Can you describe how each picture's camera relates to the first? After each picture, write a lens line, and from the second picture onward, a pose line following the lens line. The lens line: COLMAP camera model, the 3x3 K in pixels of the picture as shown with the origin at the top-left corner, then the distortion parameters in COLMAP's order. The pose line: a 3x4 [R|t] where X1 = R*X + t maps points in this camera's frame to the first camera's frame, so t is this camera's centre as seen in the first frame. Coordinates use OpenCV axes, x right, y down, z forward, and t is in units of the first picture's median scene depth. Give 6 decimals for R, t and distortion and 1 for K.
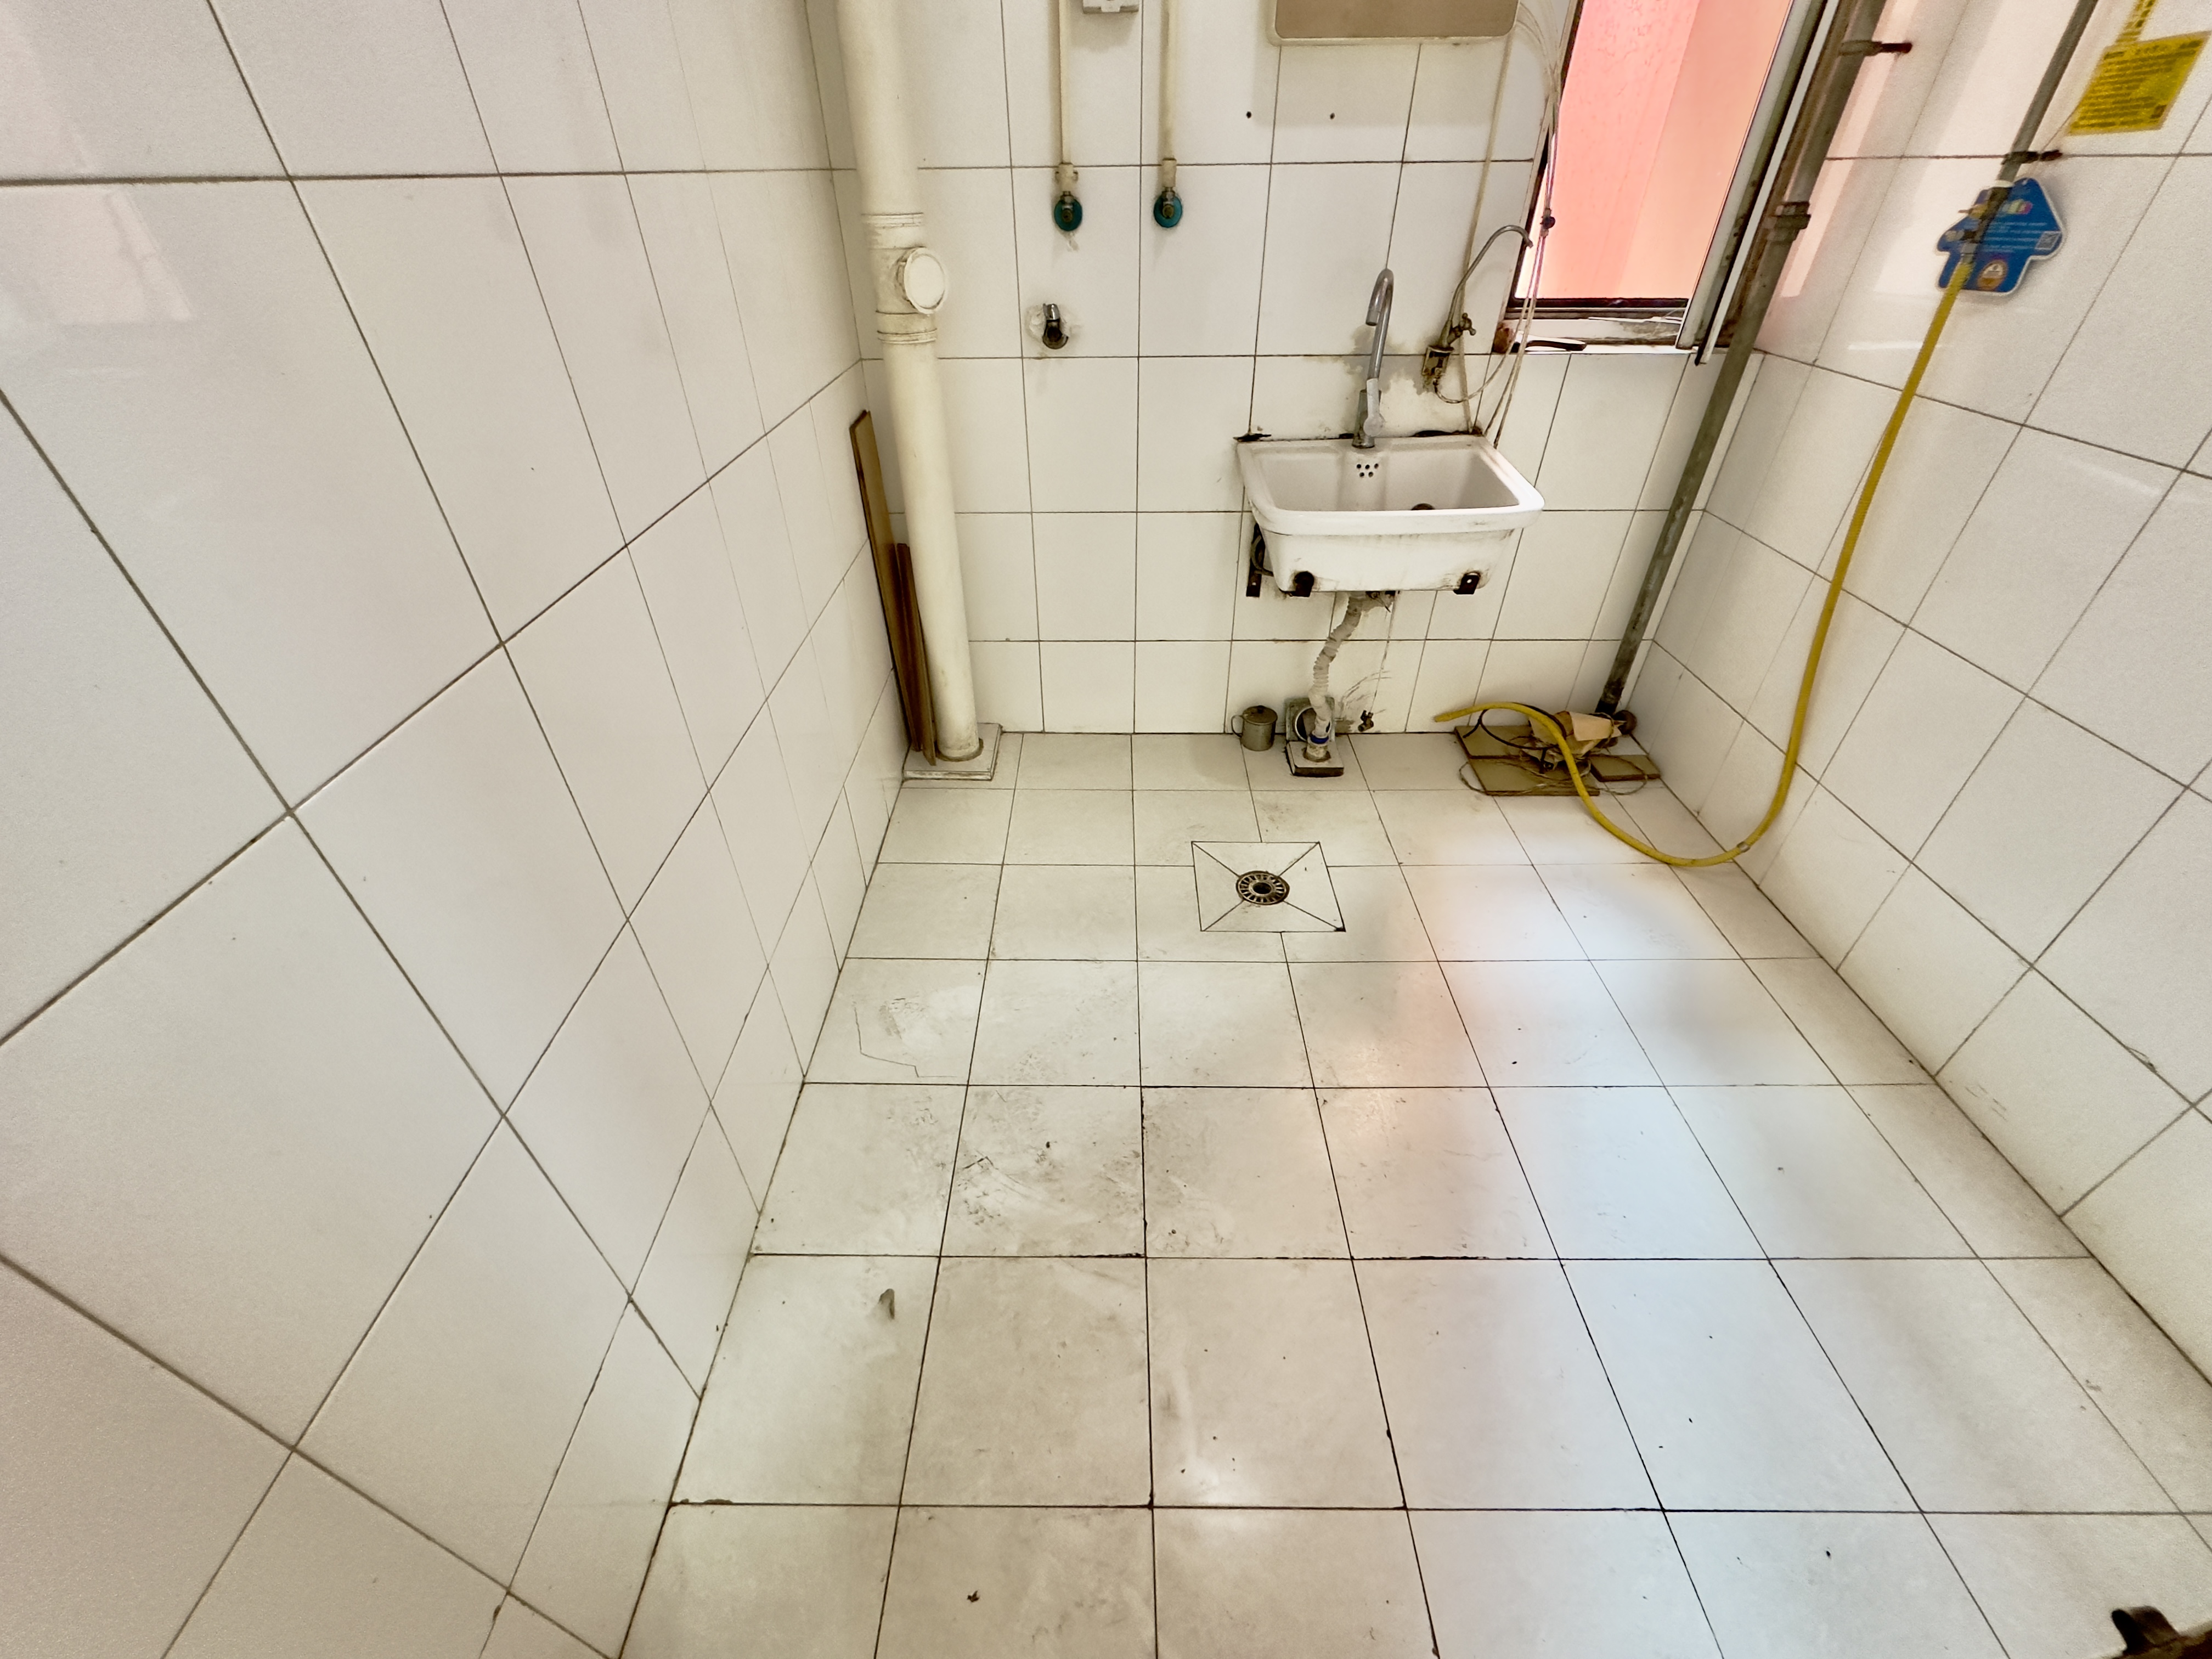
lens RADIAL K [[879.1, 0, 1100.9], [0, 879.1, 816.8], [0, 0, 1]] dist [-0.002622, 0.000728]
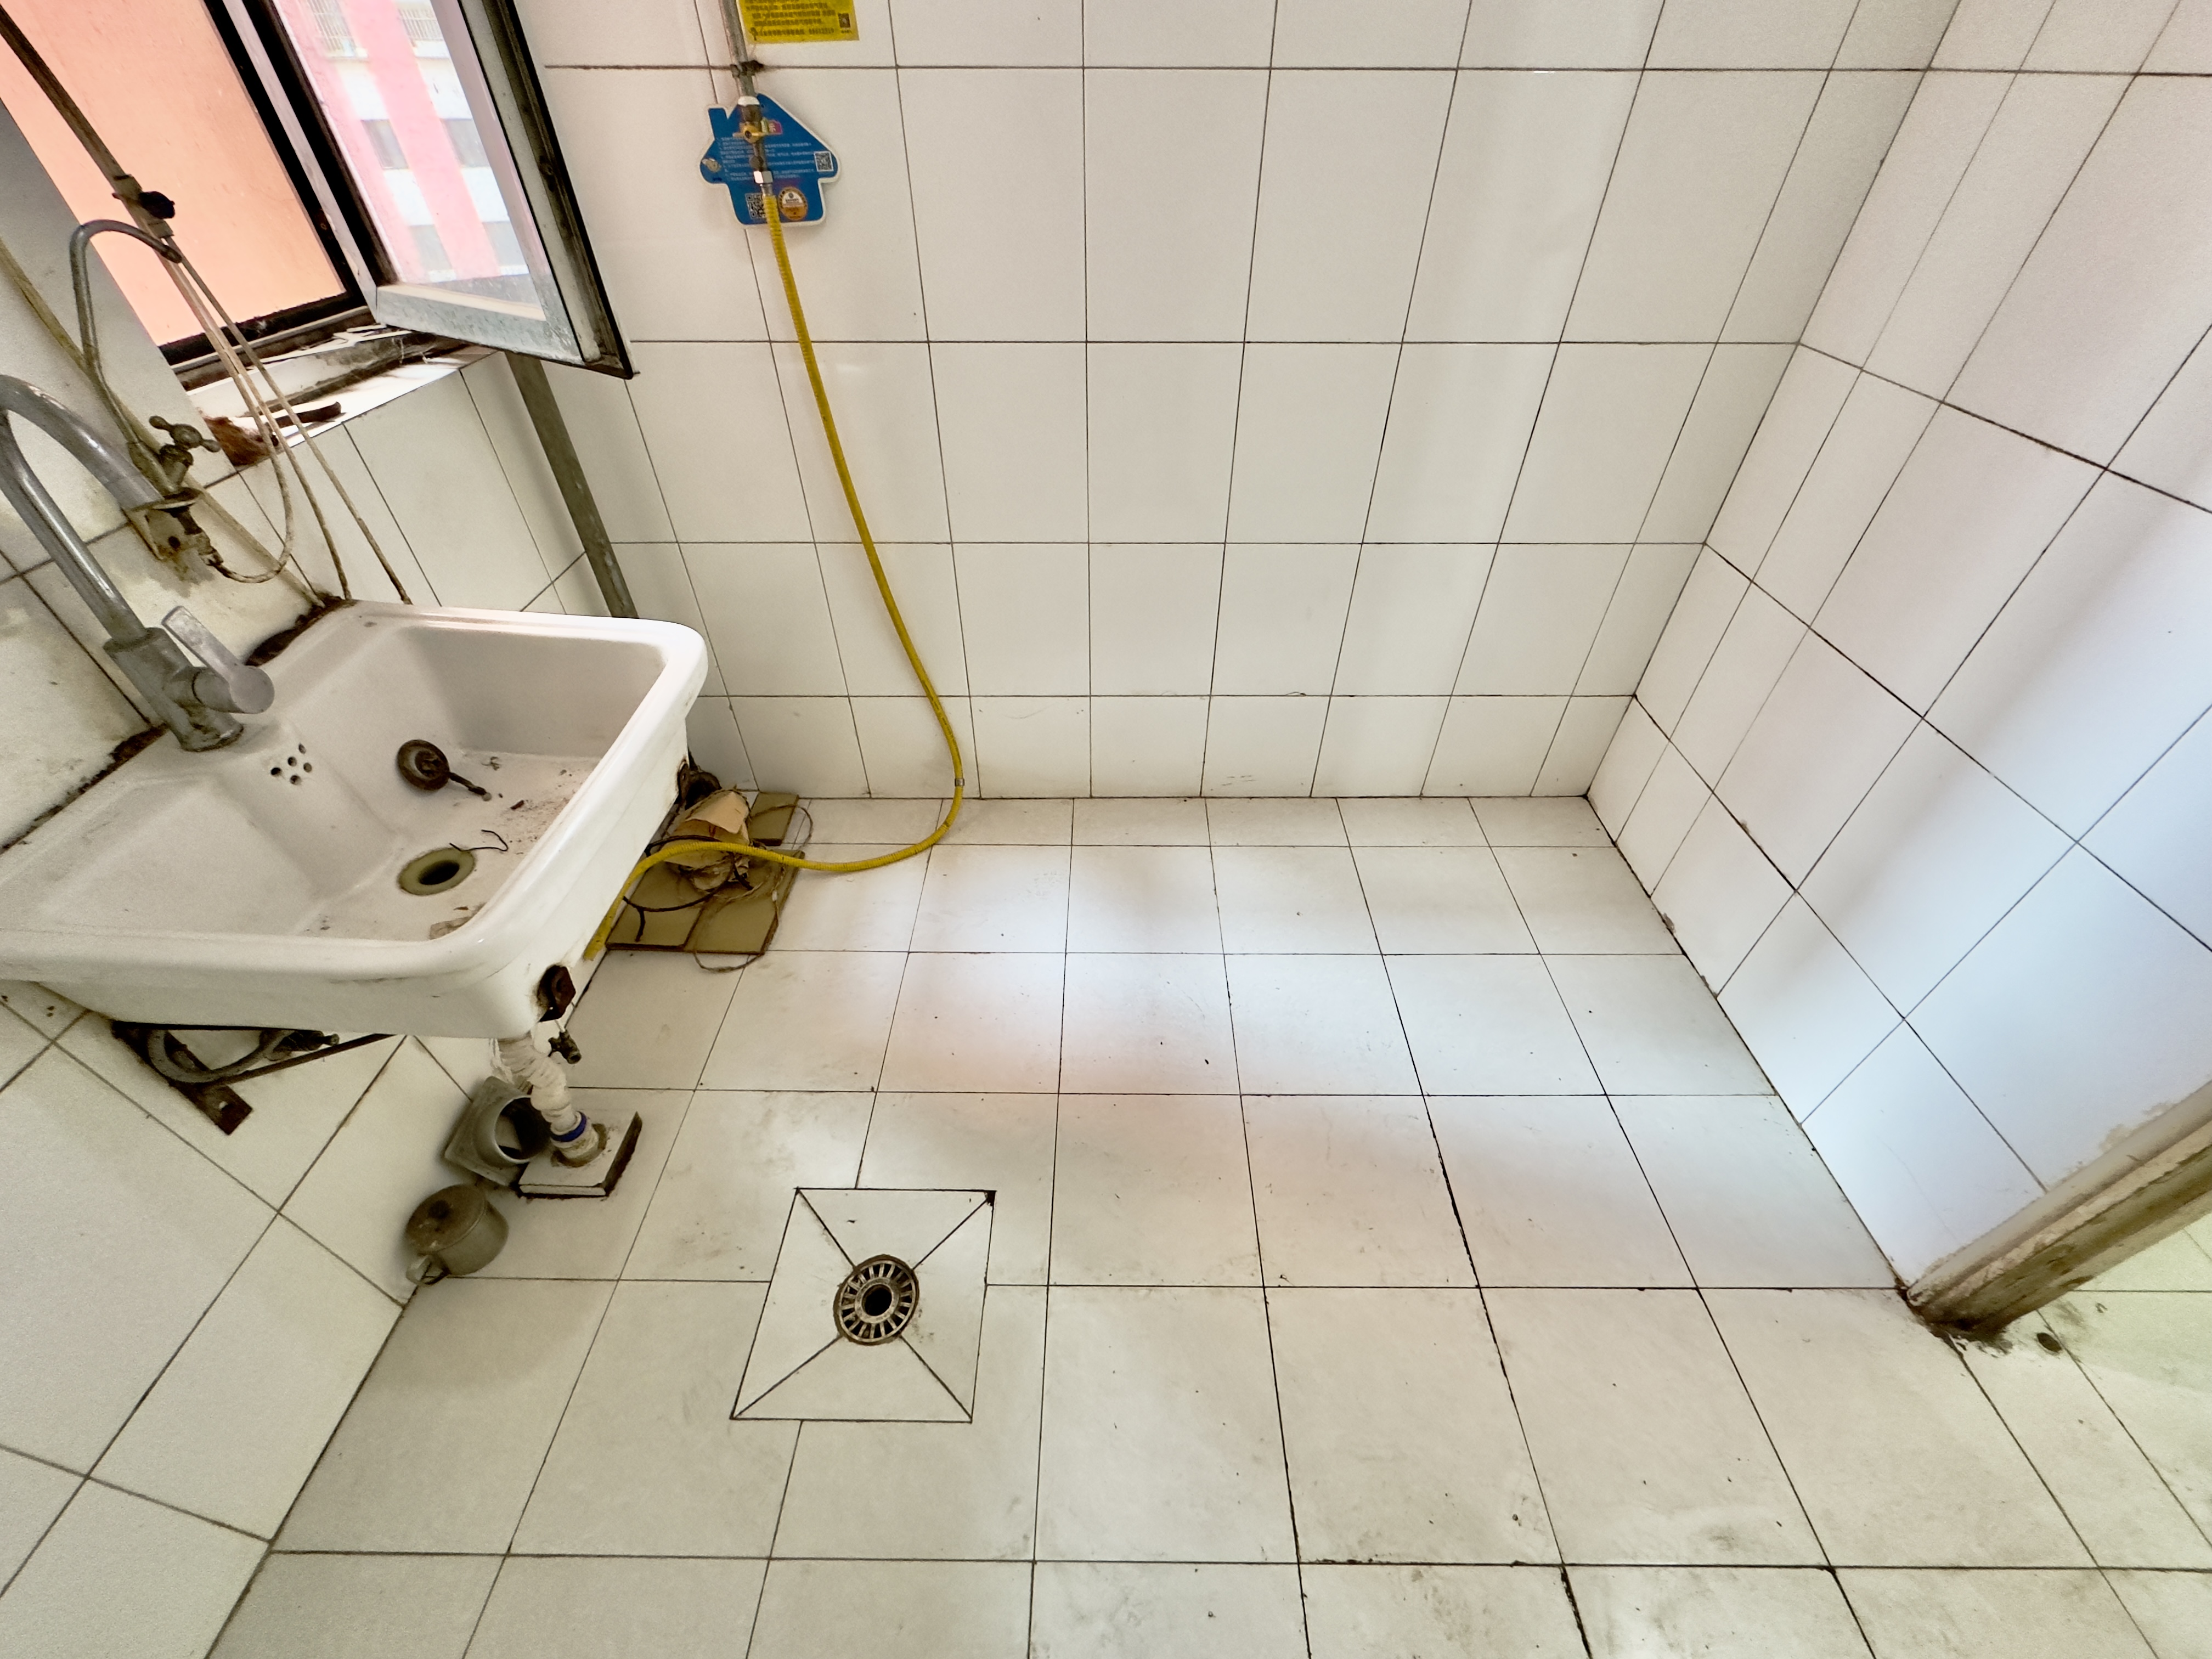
lens RADIAL K [[879.1, 0, 1104.1], [0, 879.1, 822.4], [0, 0, 1]] dist [-0.002622, 0.000728]
pose [[-0.005944, -0.647297, 0.762215, -0.074487], [0.595537, 0.610022, 0.522694, -0.360850], [-0.803306, 0.457034, 0.381864, 0.484742]]
